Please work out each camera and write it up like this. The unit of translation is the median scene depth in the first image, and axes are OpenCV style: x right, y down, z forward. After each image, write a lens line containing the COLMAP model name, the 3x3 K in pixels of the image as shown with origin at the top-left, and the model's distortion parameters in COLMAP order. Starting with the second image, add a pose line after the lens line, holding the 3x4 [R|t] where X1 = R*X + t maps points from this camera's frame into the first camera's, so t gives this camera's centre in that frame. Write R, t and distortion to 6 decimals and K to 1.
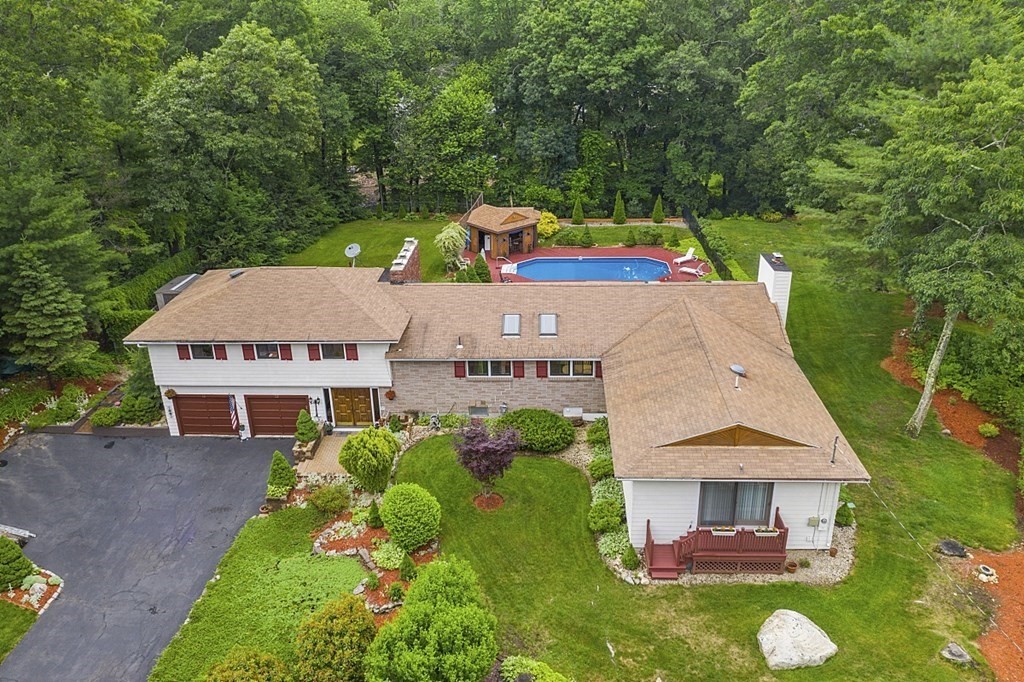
lens RADIAL K [[797.2, 0, 513.4], [0, 797.2, 340.1], [0, 0, 1]] dist [-0.029556, 0.009715]
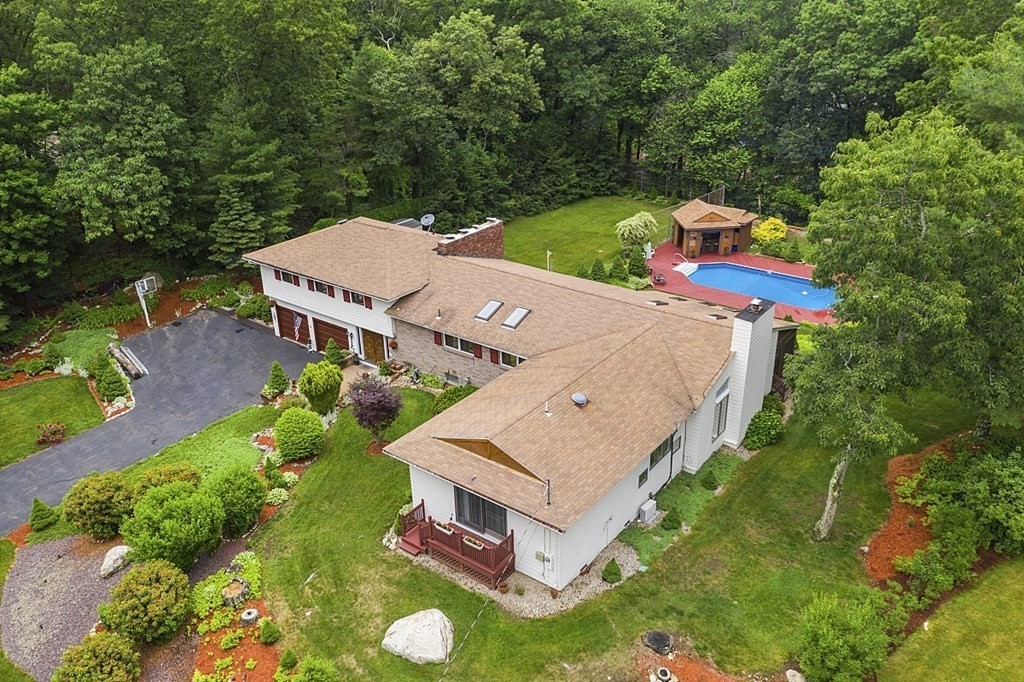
lens RADIAL K [[797.2, 0, 509.2], [0, 797.2, 342.2], [0, 0, 1]] dist [-0.029556, 0.009715]
pose [[0.825357, 0.245327, -0.508528, 0.574403], [-0.220813, 0.969187, 0.109174, -0.099992], [0.519641, 0.022182, 0.854096, 0.076355]]
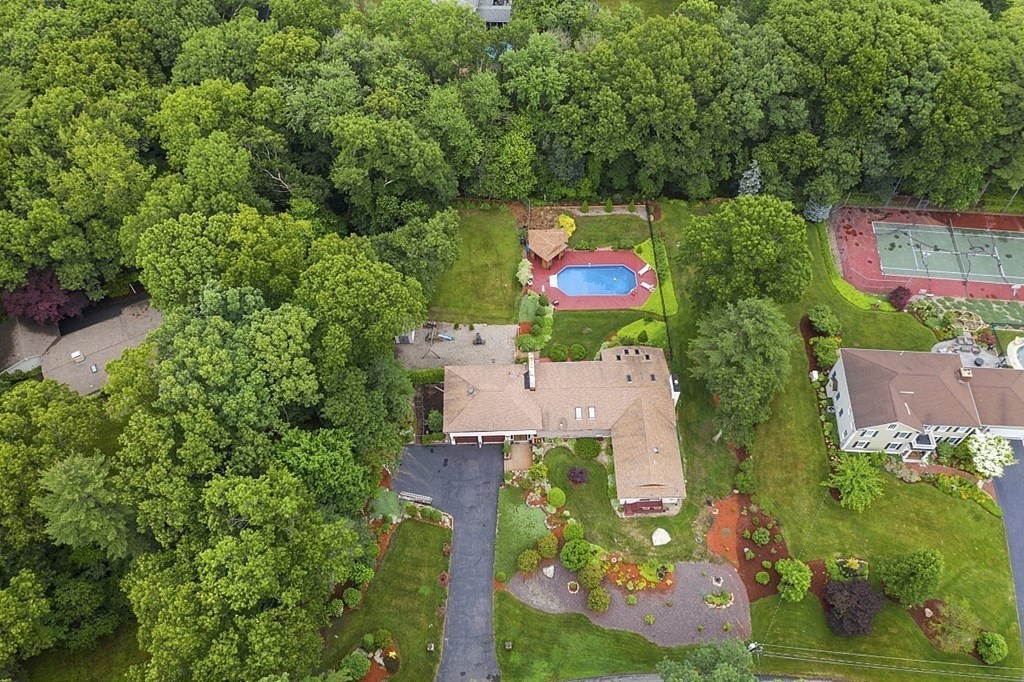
lens RADIAL K [[797.2, 0, 517.8], [0, 797.2, 338.9], [0, 0, 1]] dist [-0.029556, 0.009715]
pose [[0.996870, -0.054714, 0.057061, -0.347528], [0.014365, 0.835146, 0.549840, -1.712284], [-0.077738, -0.547300, 0.833318, -1.120652]]
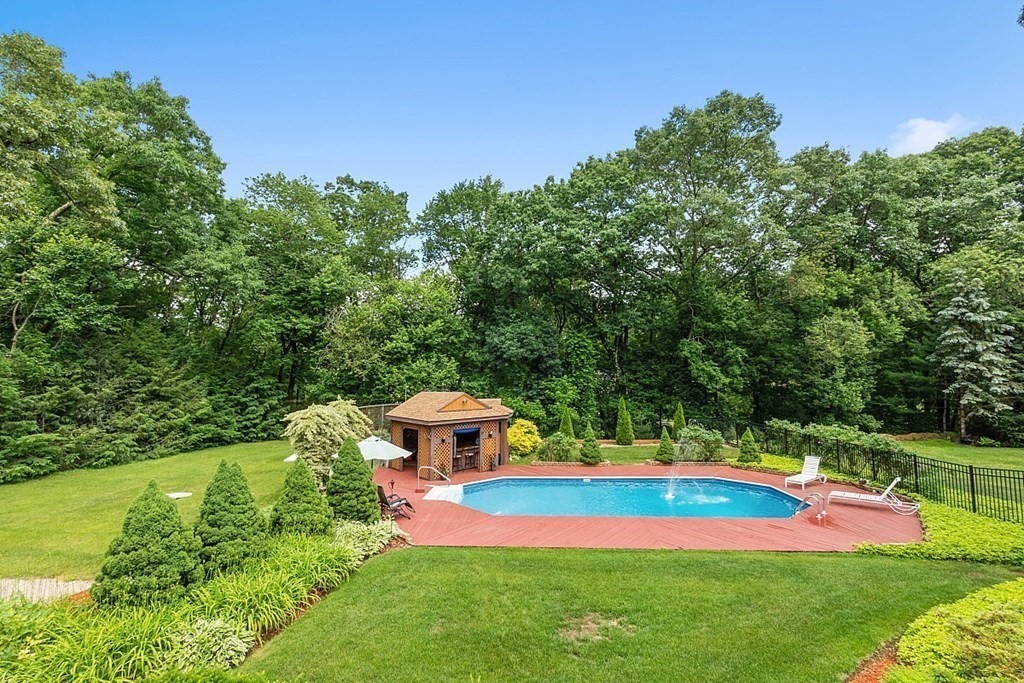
lens RADIAL K [[462.6, 0, 503.7], [0, 462.6, 345.2], [0, 0, 1]] dist [-0.003714, -0.000937]
pose [[0.999916, 0.011159, -0.006582, 0.053082], [-0.012934, 0.888932, -0.457857, -0.070391], [0.000742, 0.457904, 0.889001, 1.206605]]
